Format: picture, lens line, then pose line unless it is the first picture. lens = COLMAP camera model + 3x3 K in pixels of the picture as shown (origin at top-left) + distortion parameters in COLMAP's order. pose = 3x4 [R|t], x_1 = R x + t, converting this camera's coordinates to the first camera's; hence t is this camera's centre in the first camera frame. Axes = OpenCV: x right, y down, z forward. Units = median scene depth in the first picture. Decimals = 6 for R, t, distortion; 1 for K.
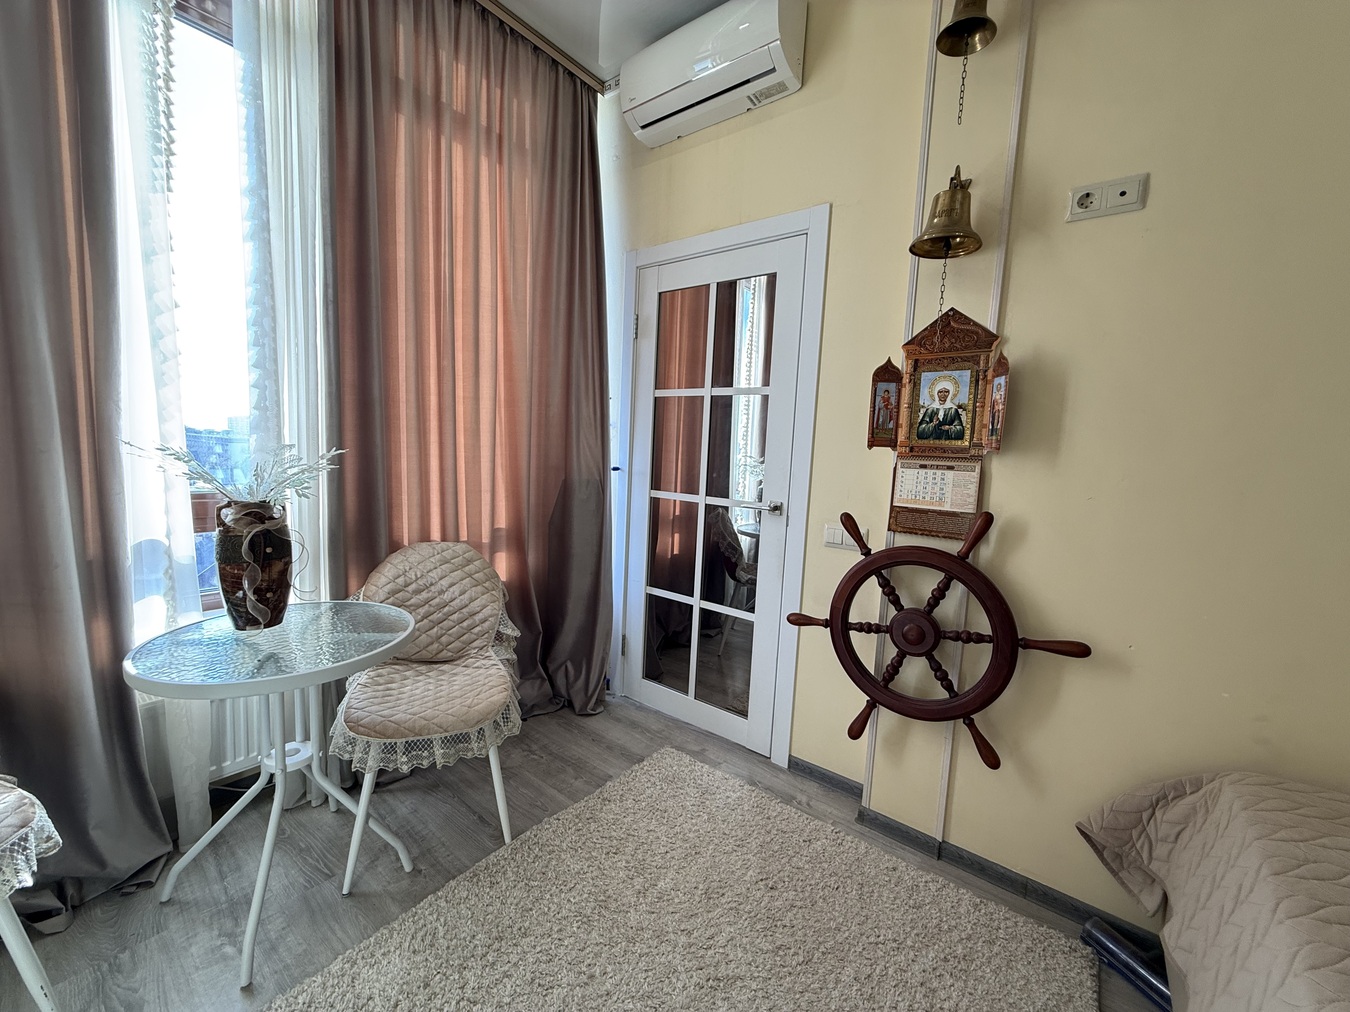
lens RADIAL K [[538.6, 0, 674.5], [0, 538.6, 503.1], [0, 0, 1]] dist [0.000536, 0.000048]
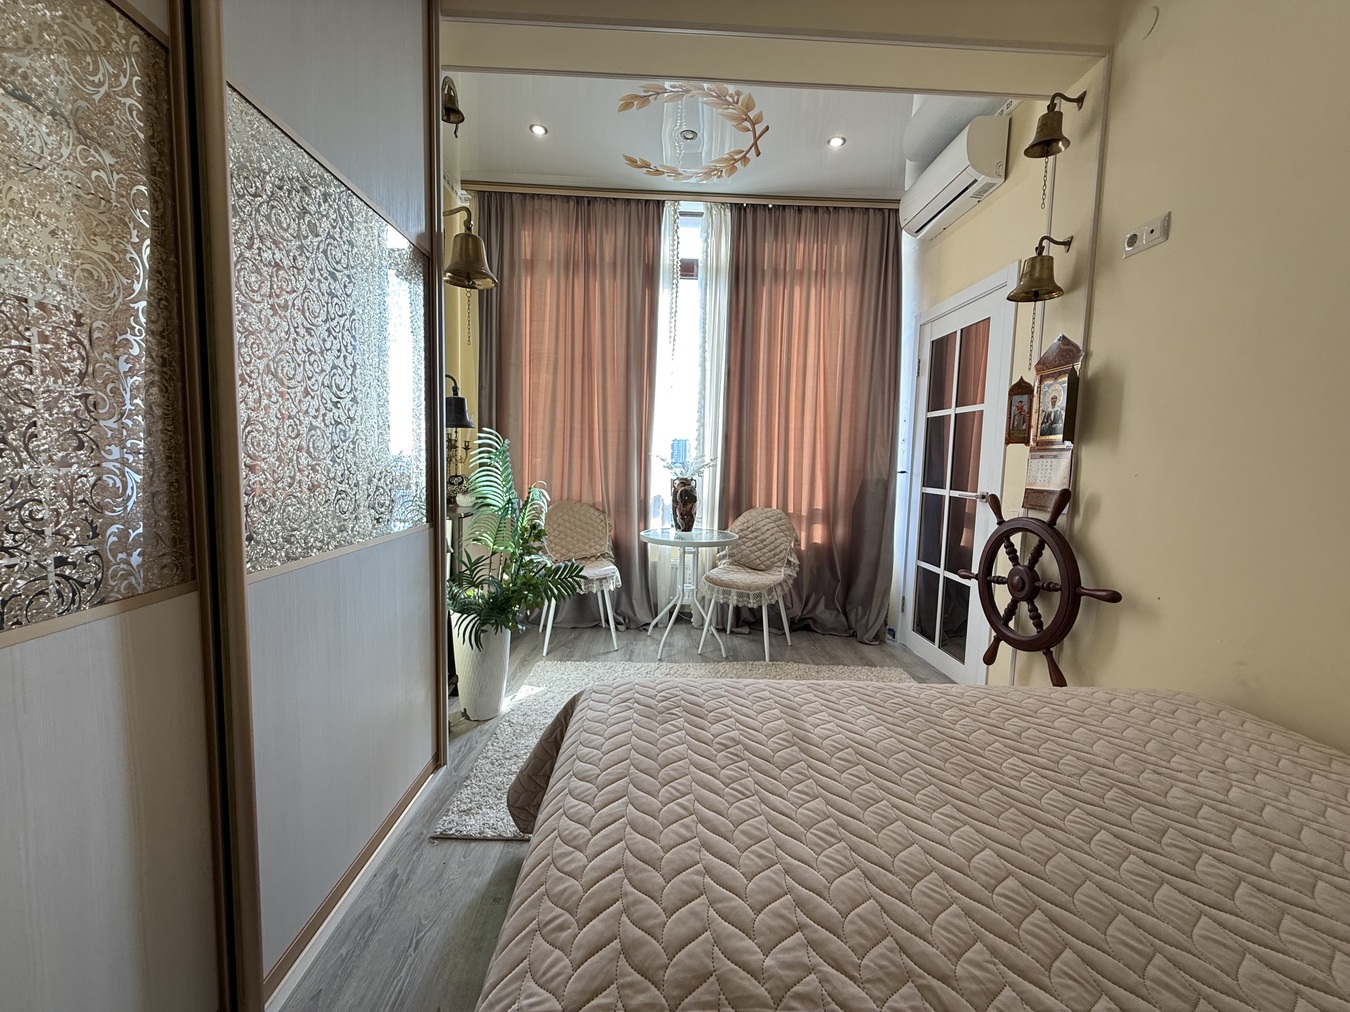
lens RADIAL K [[538.6, 0, 674.5], [0, 538.6, 503.1], [0, 0, 1]] dist [0.000536, 0.000048]
pose [[0.644456, 0.035359, -0.763823, 0.861729], [-0.078879, 0.996675, -0.020415, 0.134883], [0.760562, 0.073406, 0.645103, -0.482670]]
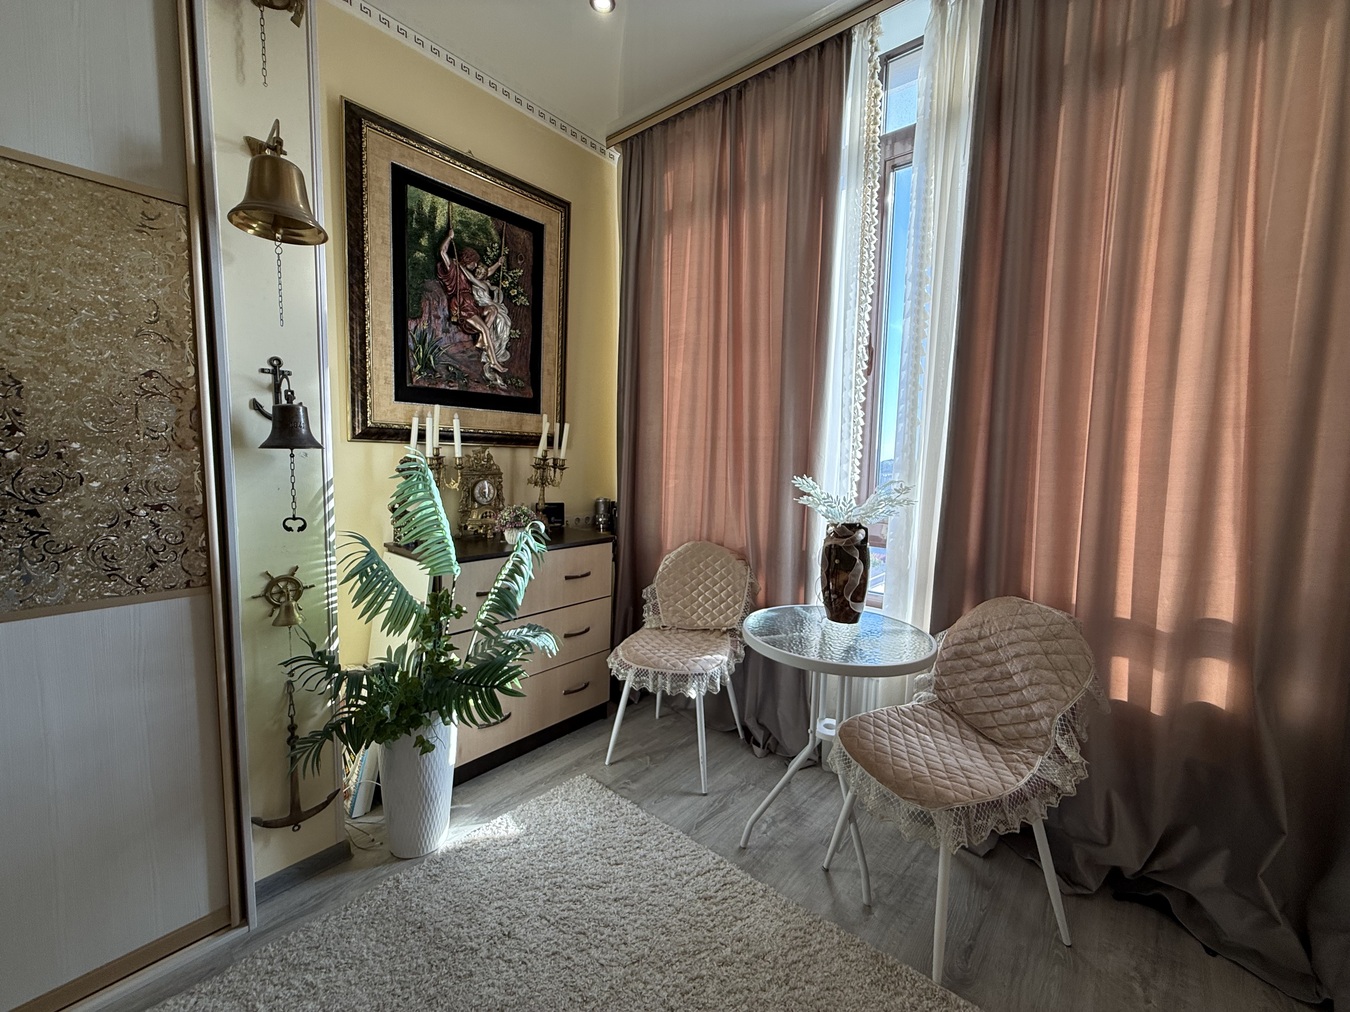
lens RADIAL K [[538.6, 0, 674.5], [0, 538.6, 503.1], [0, 0, 1]] dist [0.000536, 0.000048]
pose [[-0.034715, 0.043606, -0.998445, 0.440158], [-0.128273, 0.990590, 0.047722, -0.051065], [0.991131, 0.129730, -0.028795, 0.528786]]
